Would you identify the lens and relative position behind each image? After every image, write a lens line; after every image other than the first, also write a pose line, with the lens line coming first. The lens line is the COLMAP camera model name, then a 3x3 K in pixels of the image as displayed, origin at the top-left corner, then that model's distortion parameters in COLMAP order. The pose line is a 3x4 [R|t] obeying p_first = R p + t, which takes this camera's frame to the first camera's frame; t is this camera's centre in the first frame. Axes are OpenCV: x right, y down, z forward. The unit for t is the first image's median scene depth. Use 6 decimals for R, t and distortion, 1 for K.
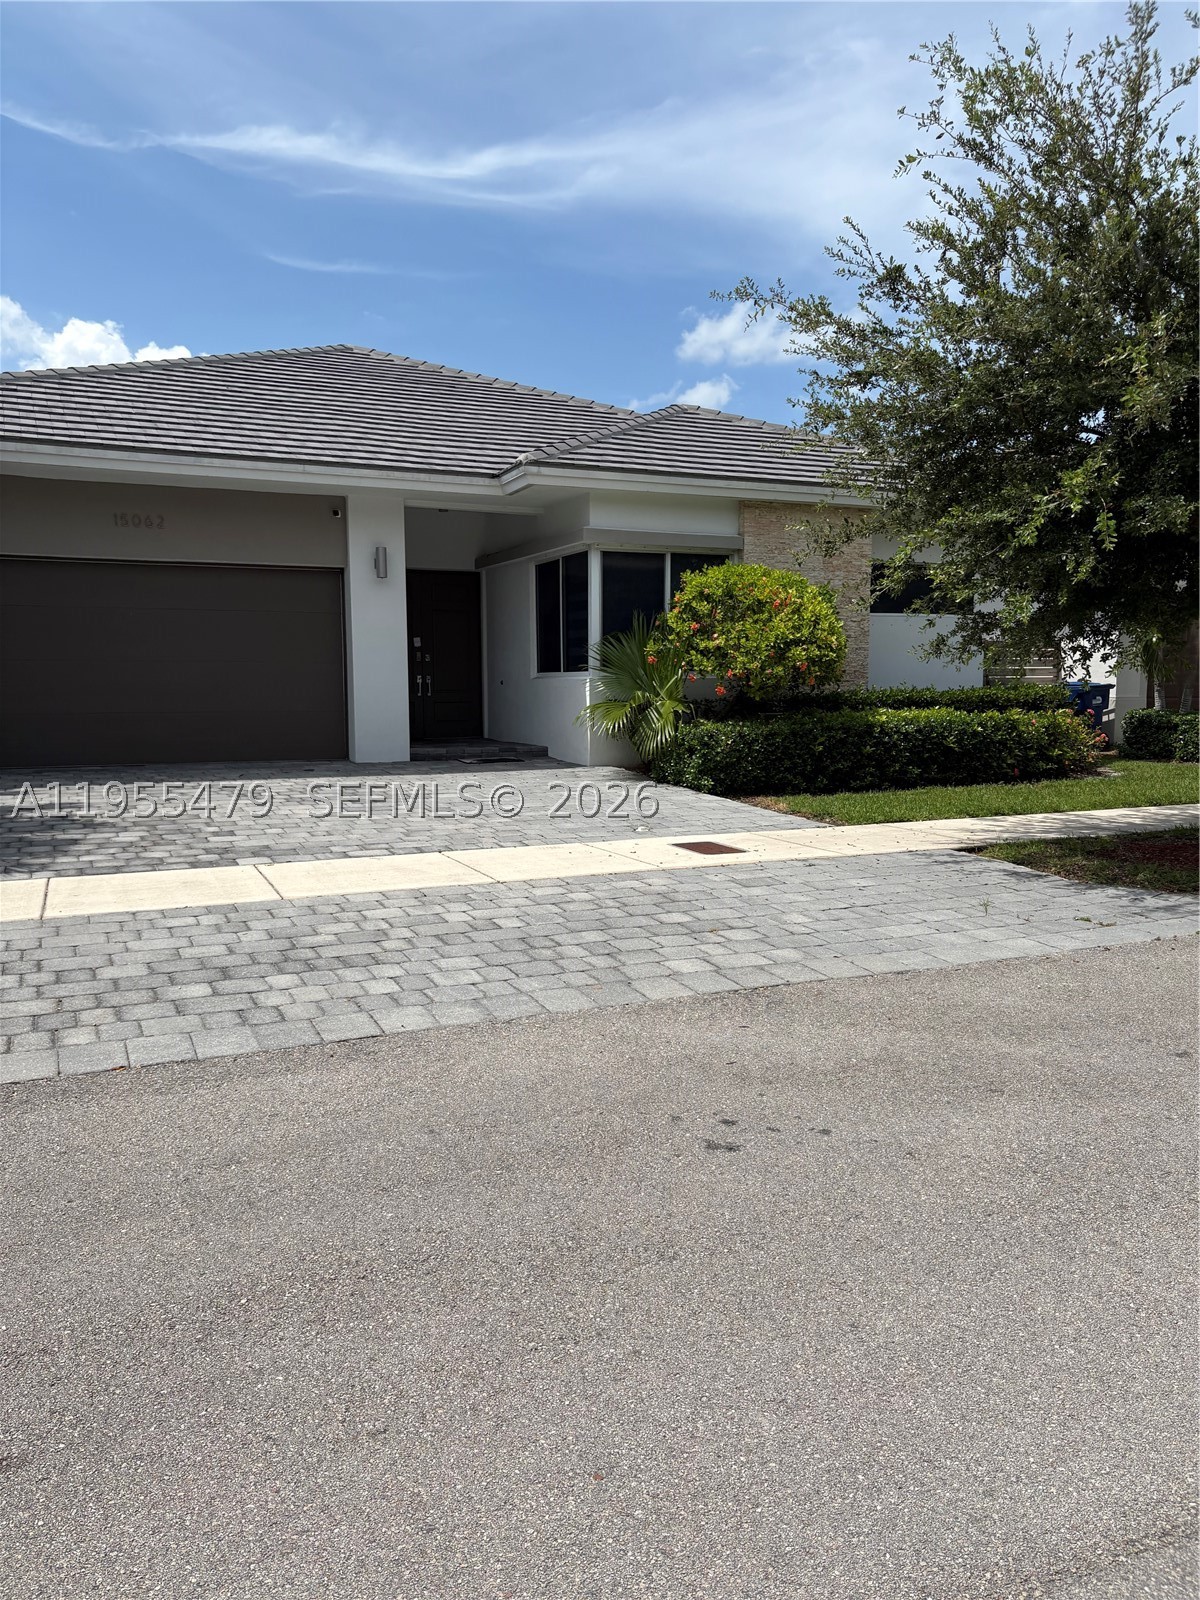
lens RADIAL K [[1211.2, 0, 597.2], [0, 1211.2, 850.3], [0, 0, 1]] dist [0.037087, -0.068414]
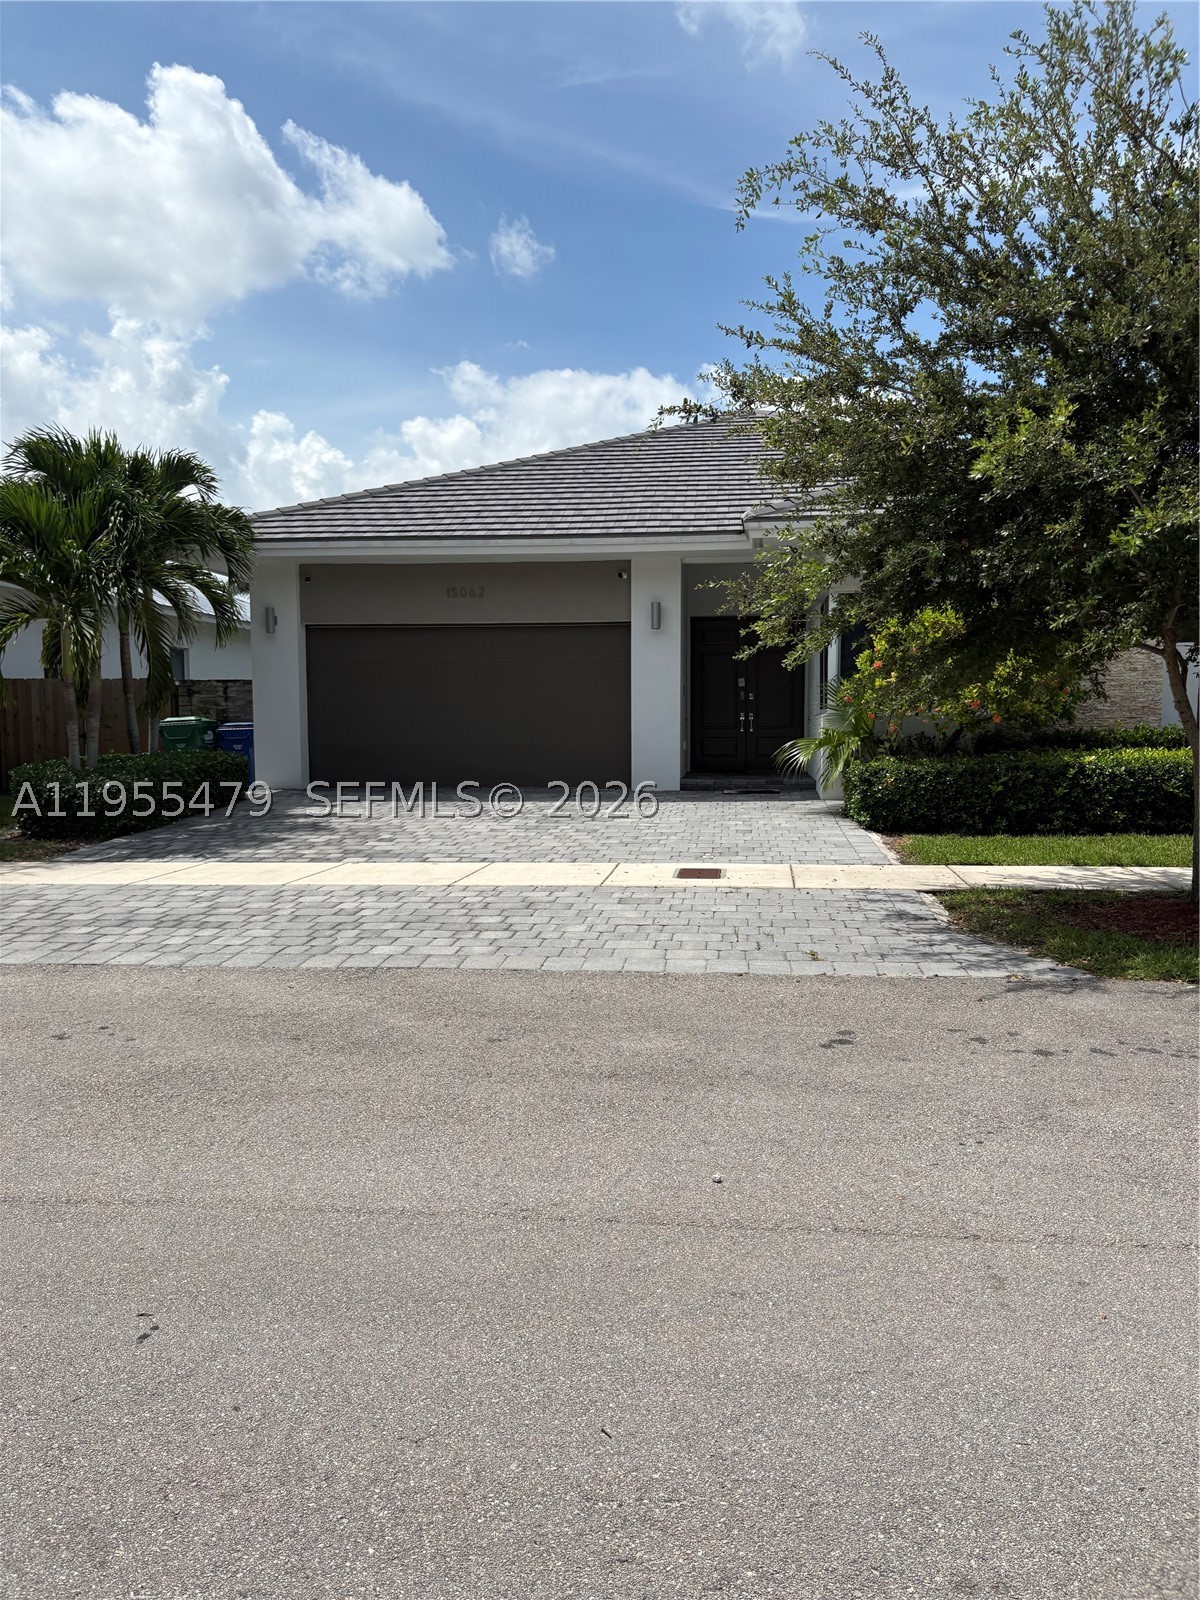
lens RADIAL K [[1211.2, 0, 597.2], [0, 1211.2, 850.3], [0, 0, 1]] dist [0.037087, -0.068414]
pose [[0.866030, 0.053723, -0.497098, 0.371758], [-0.065960, 0.997797, -0.007078, -0.006330], [0.495622, 0.038919, 0.867666, -0.001583]]
